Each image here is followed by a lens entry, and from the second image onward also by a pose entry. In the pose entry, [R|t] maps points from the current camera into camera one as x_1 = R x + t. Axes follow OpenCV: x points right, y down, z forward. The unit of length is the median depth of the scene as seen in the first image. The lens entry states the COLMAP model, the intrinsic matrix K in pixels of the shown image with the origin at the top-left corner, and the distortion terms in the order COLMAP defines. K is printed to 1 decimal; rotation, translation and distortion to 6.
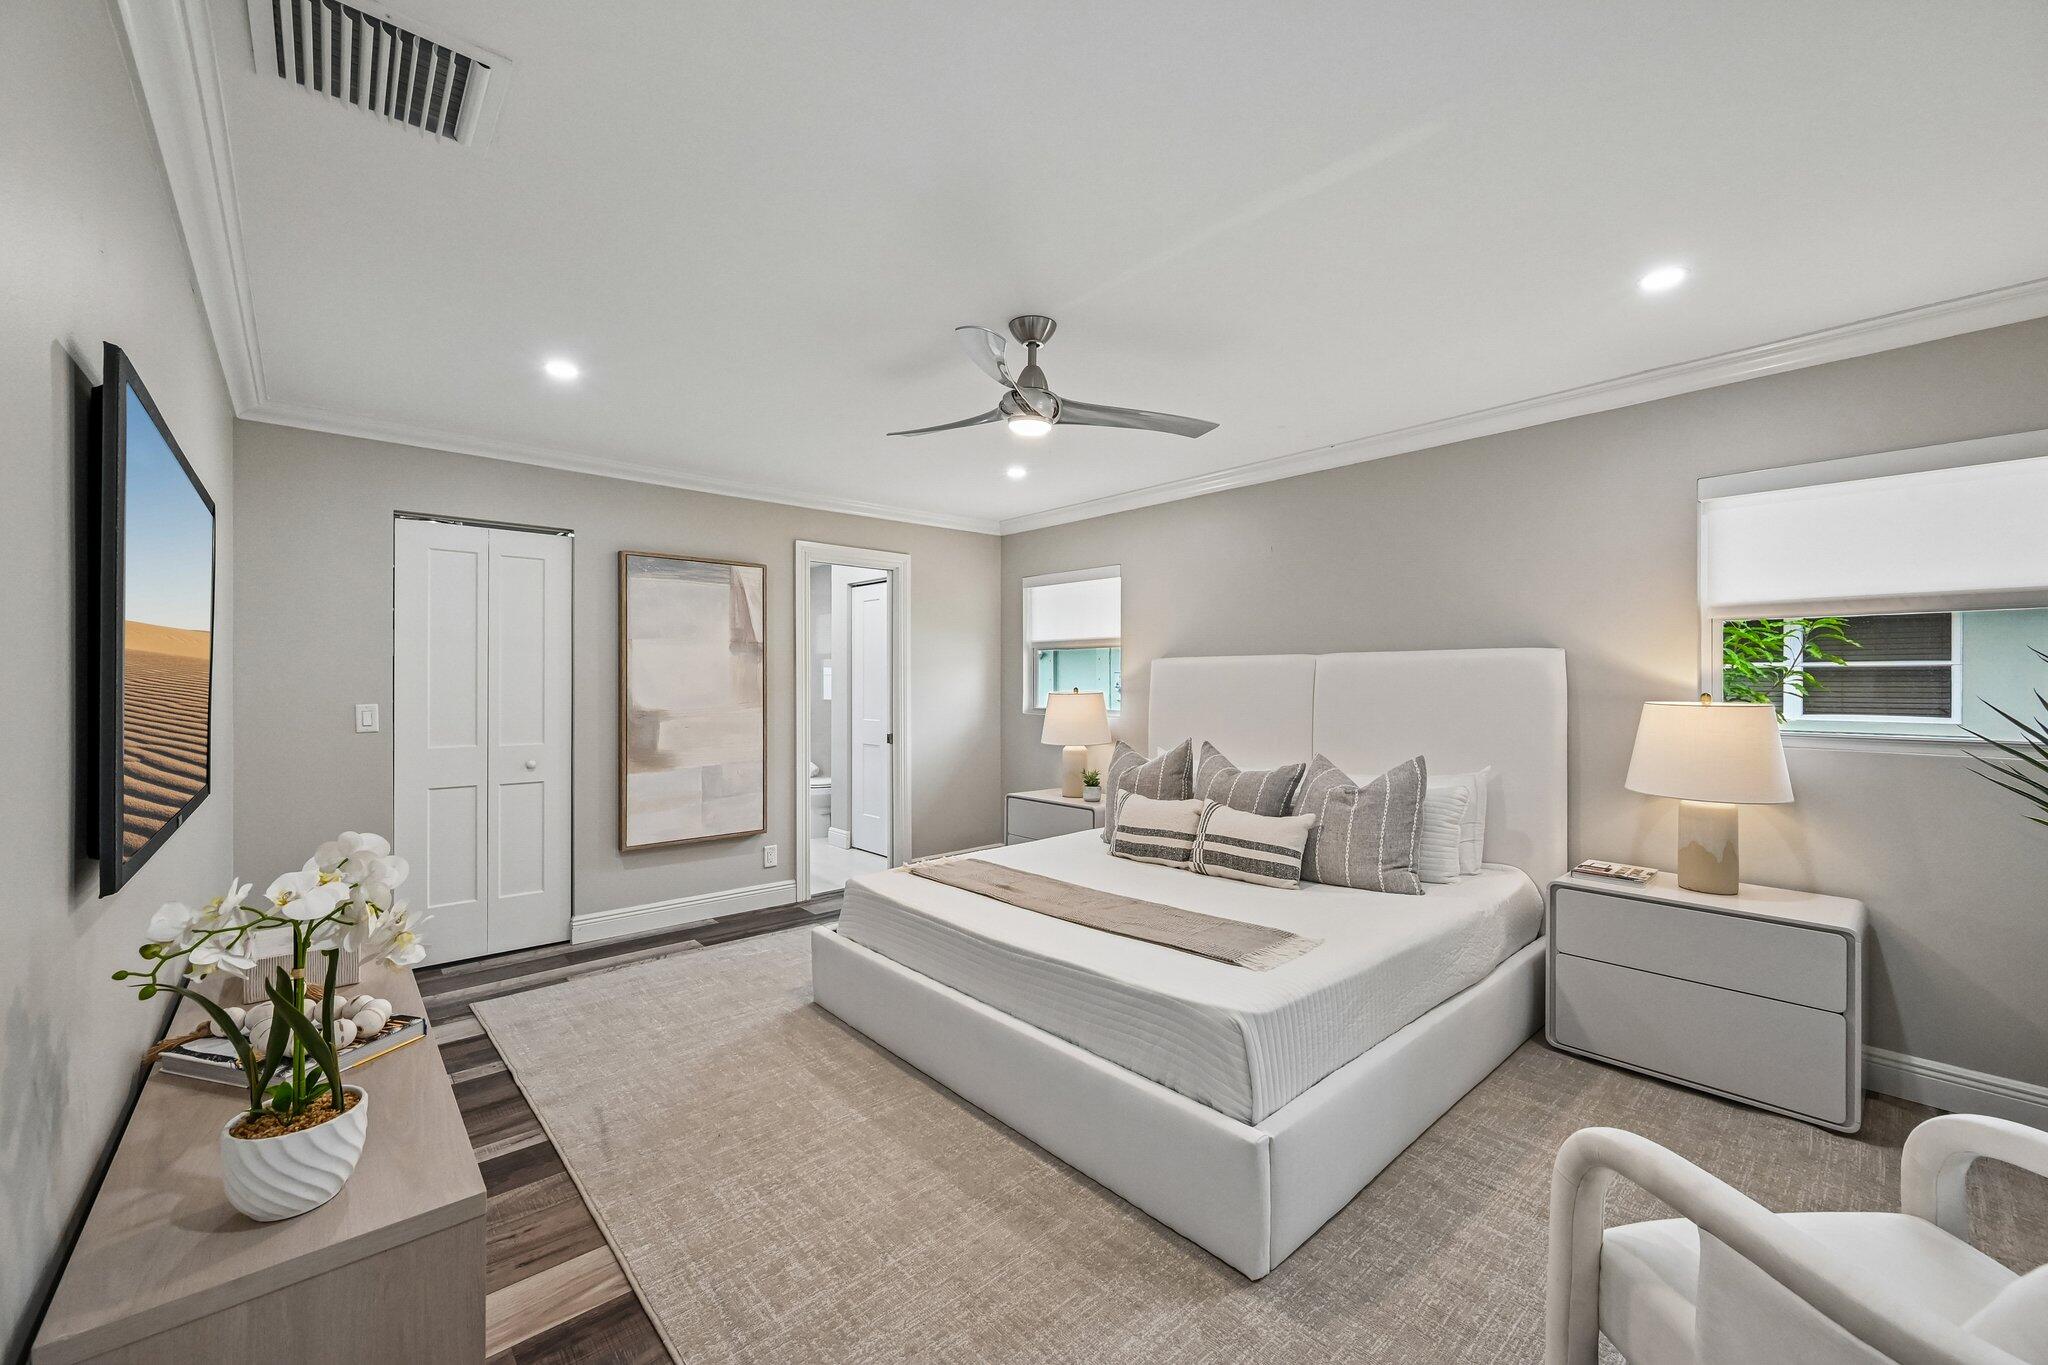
lens RADIAL K [[808.6, 0, 1024.5], [0, 808.6, 678.1], [0, 0, 1]] dist [-0.000931, -0.000632]
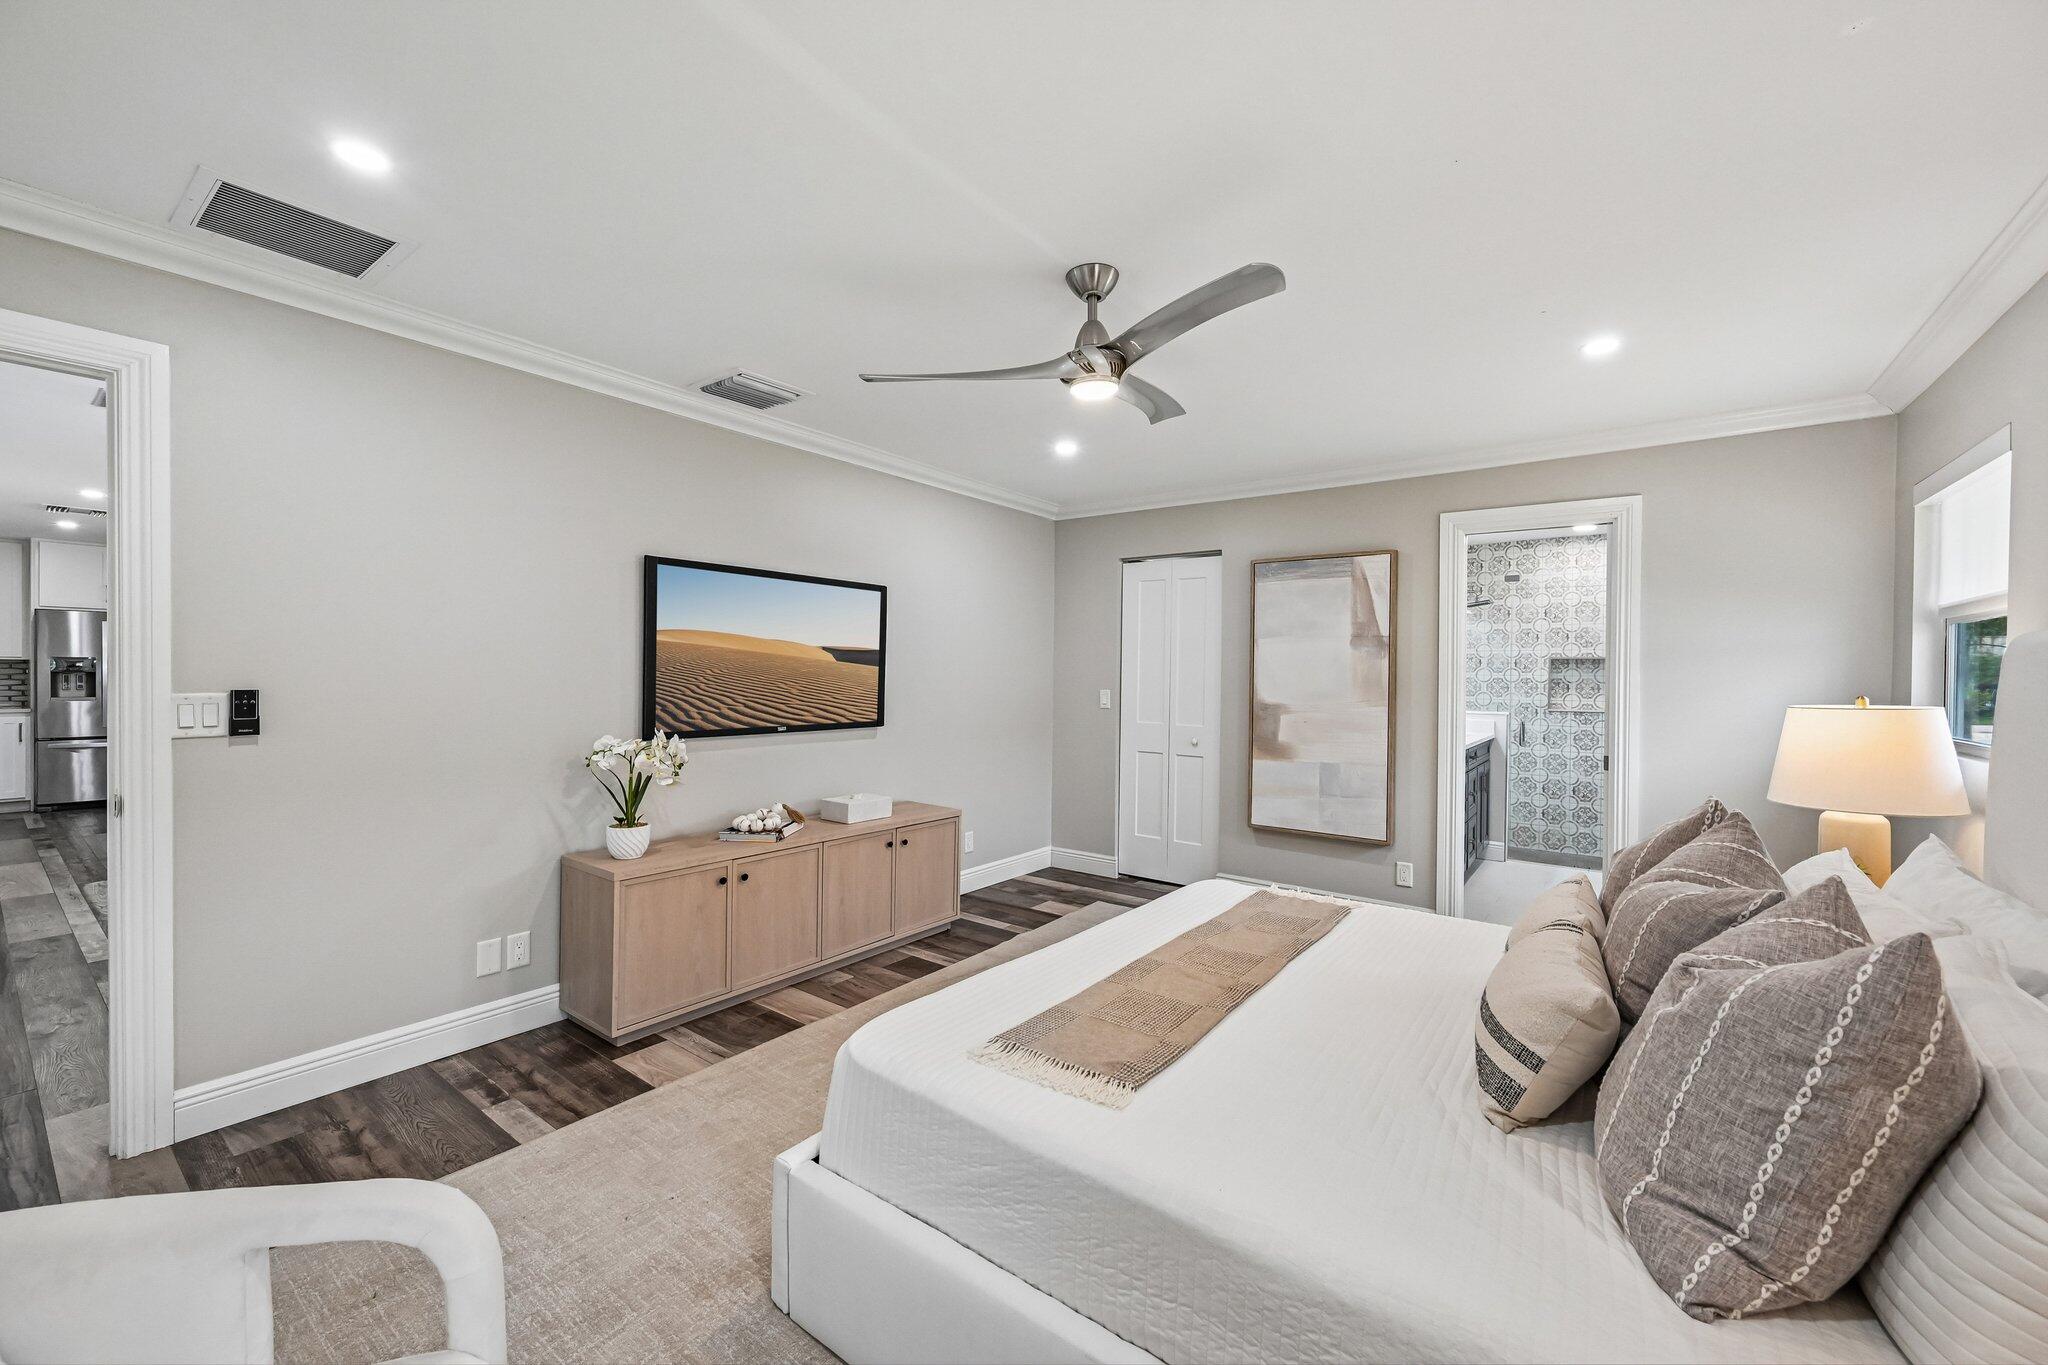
lens RADIAL K [[808.6, 0, 1024.5], [0, 808.6, 678.1], [0, 0, 1]] dist [-0.000931, -0.000632]
pose [[0.193938, 0.006810, -0.980990, 0.549009], [-0.007865, 0.999955, 0.005387, 0.002276], [0.980982, 0.006671, 0.193983, 0.473994]]
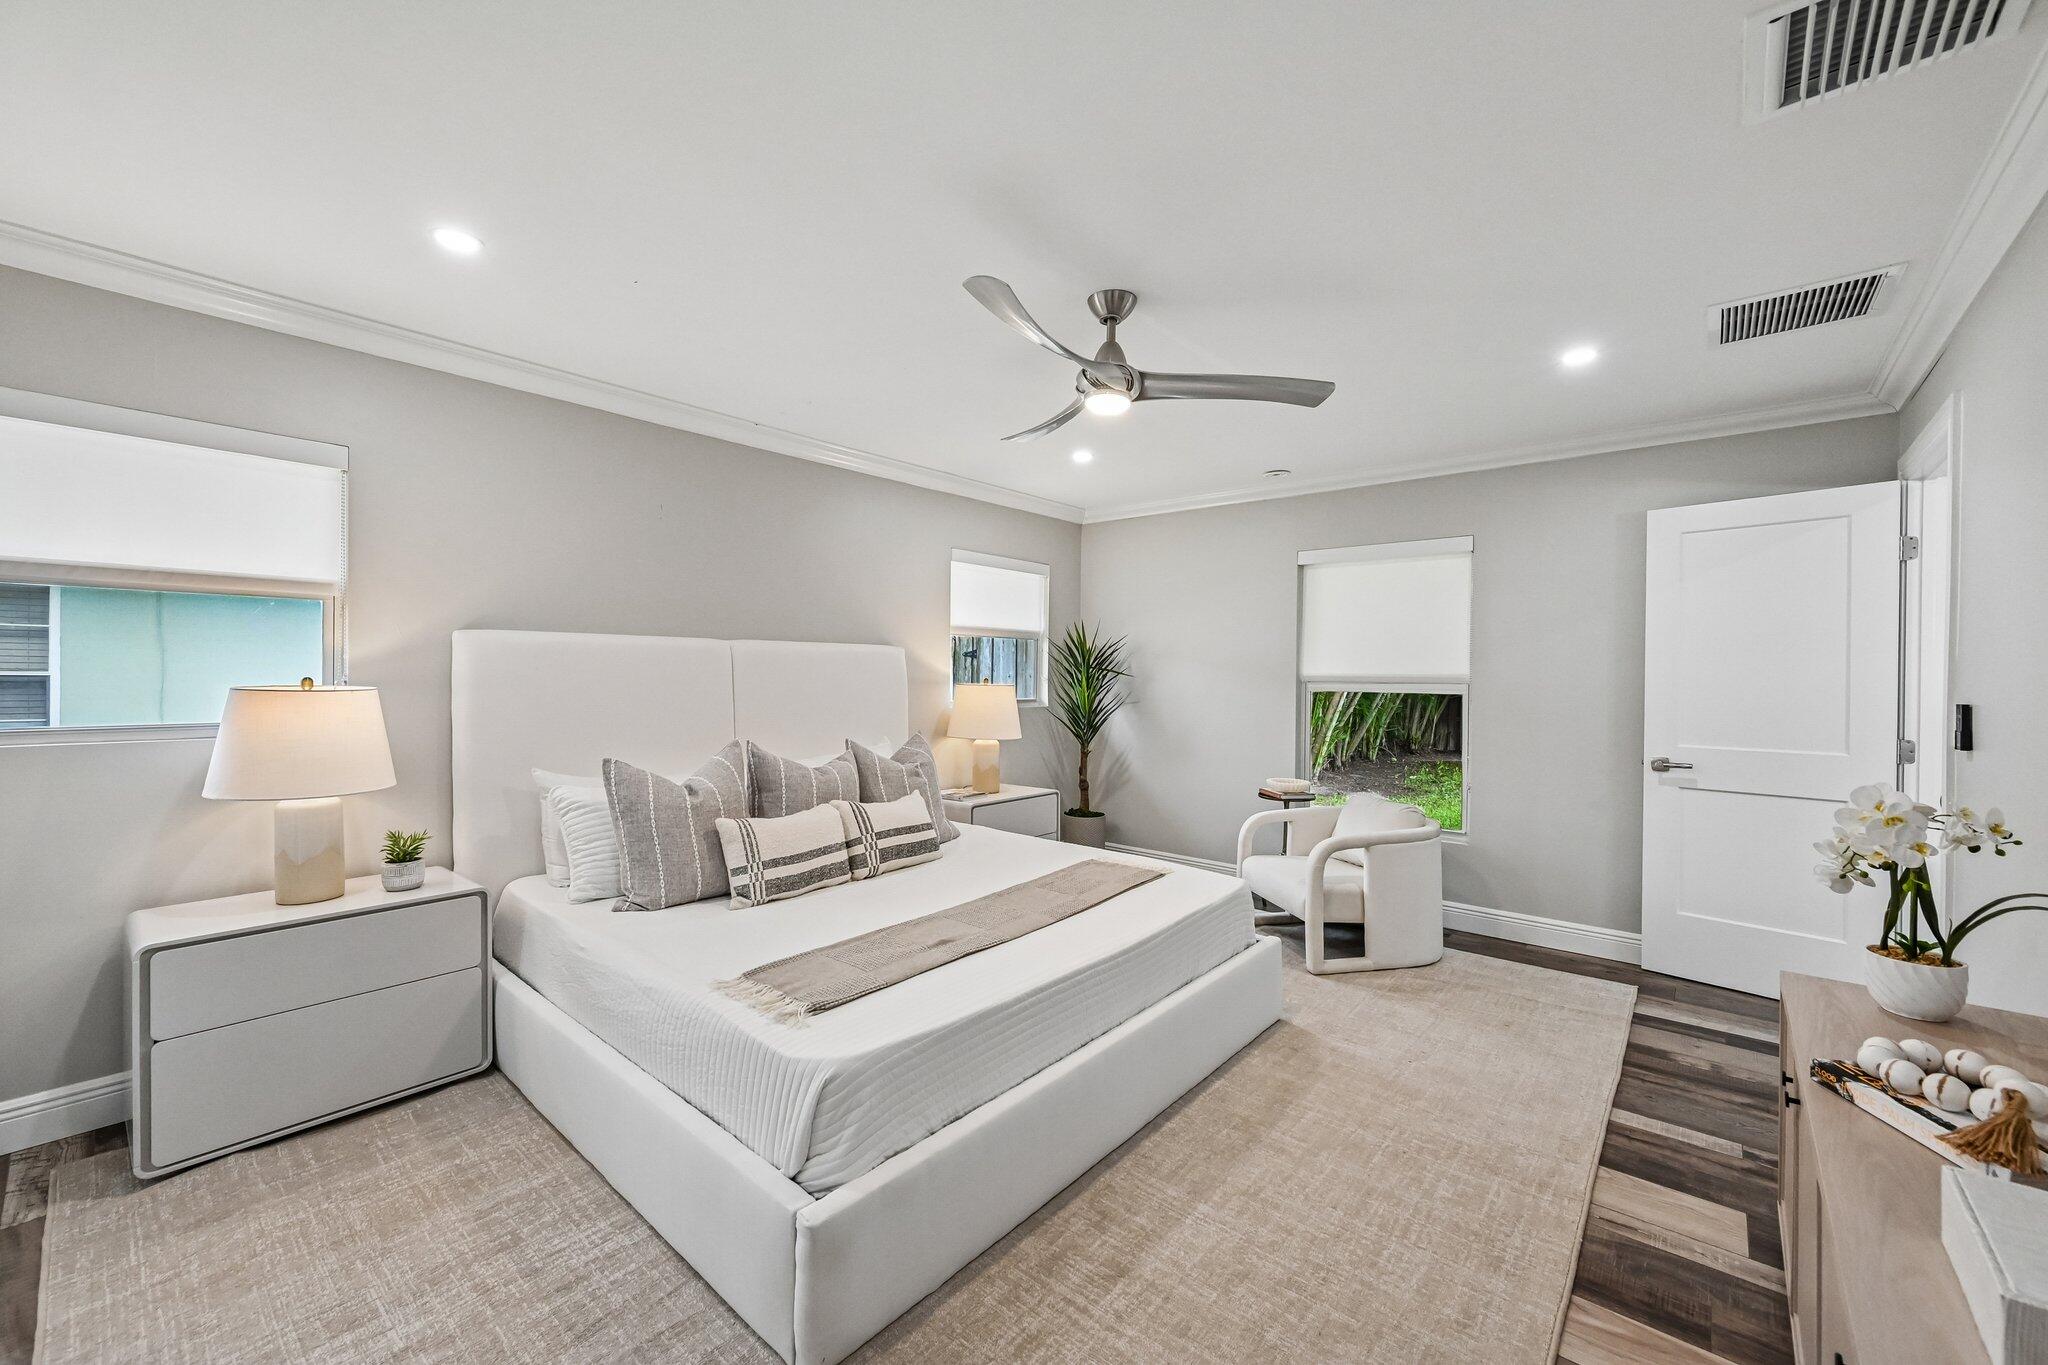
lens RADIAL K [[801.6, 0, 1024.1], [0, 801.6, 680.4], [0, 0, 1]] dist [-0.000369, -0.000221]
pose [[-0.136711, -0.009917, 0.990561, -0.577396], [-0.012637, 0.999886, 0.008267, 0.004744], [-0.990530, -0.011387, -0.136821, 0.769328]]
